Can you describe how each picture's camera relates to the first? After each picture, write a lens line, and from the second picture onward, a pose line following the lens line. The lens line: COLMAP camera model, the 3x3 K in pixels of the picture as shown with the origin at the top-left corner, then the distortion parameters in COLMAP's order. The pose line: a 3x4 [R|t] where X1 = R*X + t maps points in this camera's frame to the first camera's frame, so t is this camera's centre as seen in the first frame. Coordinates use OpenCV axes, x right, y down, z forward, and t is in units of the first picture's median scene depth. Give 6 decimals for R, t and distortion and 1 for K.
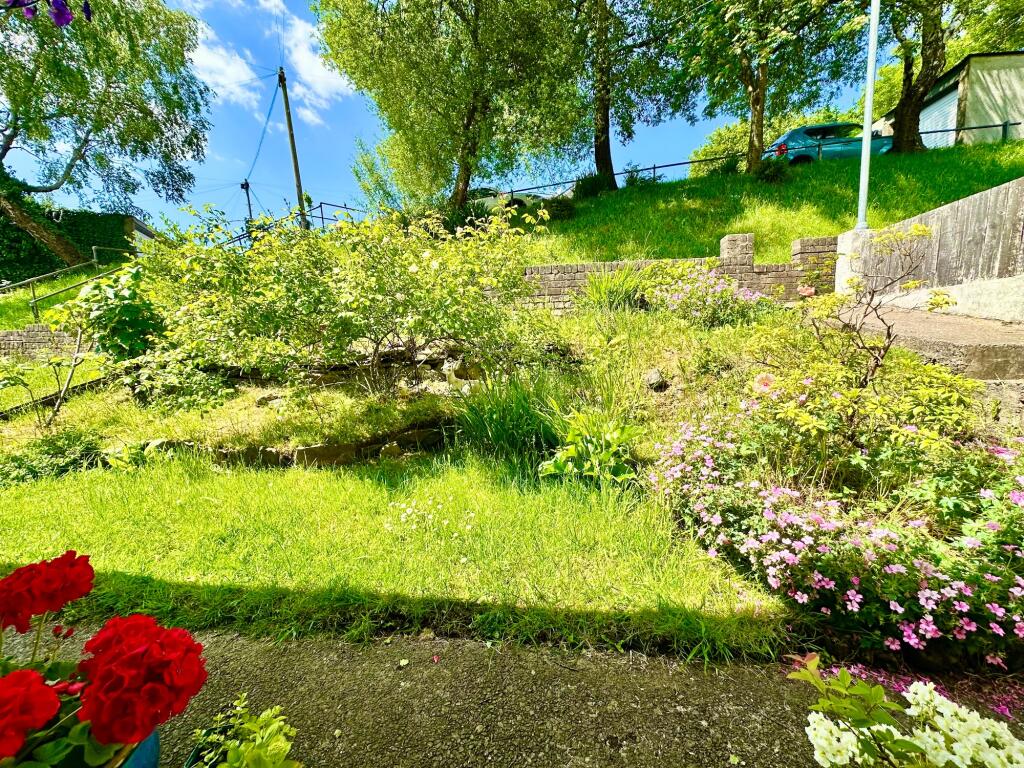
lens RADIAL K [[407.2, 0, 508.8], [0, 407.2, 380.9], [0, 0, 1]] dist [-0.004293, 0.000699]
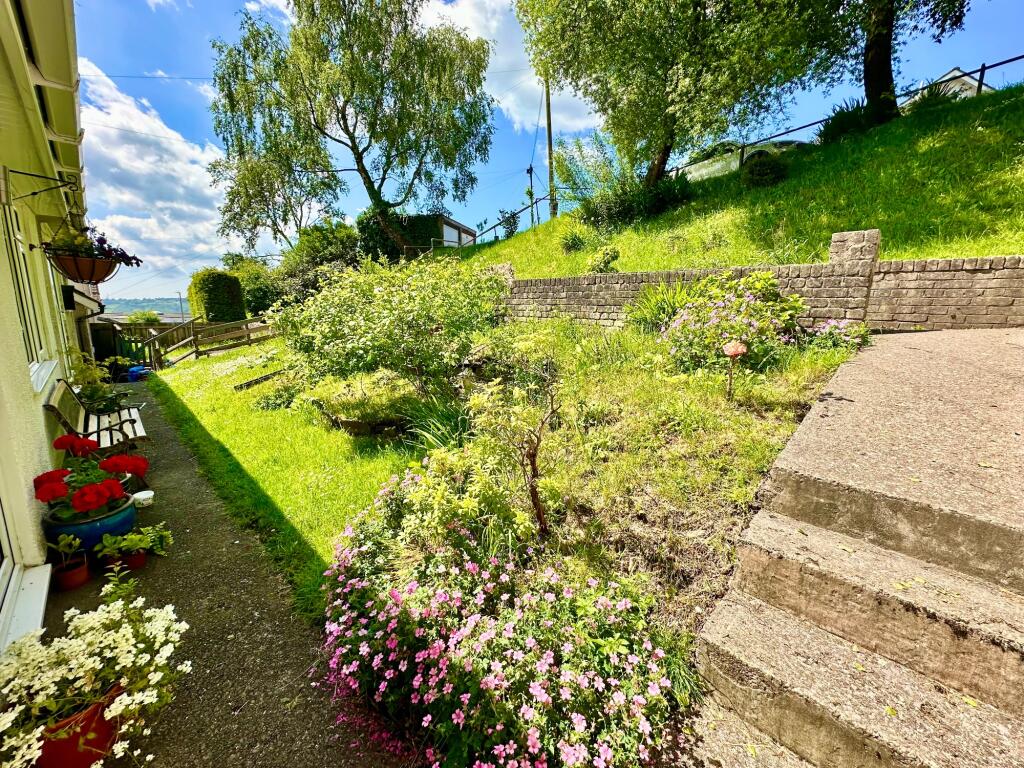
lens RADIAL K [[407.2, 0, 506.5], [0, 407.2, 383.4], [0, 0, 1]] dist [-0.004293, 0.000699]
pose [[0.790746, 0.143421, -0.595106, 0.287154], [-0.084869, 0.988463, 0.125451, -0.071629], [0.606232, -0.048694, 0.793795, 0.031812]]
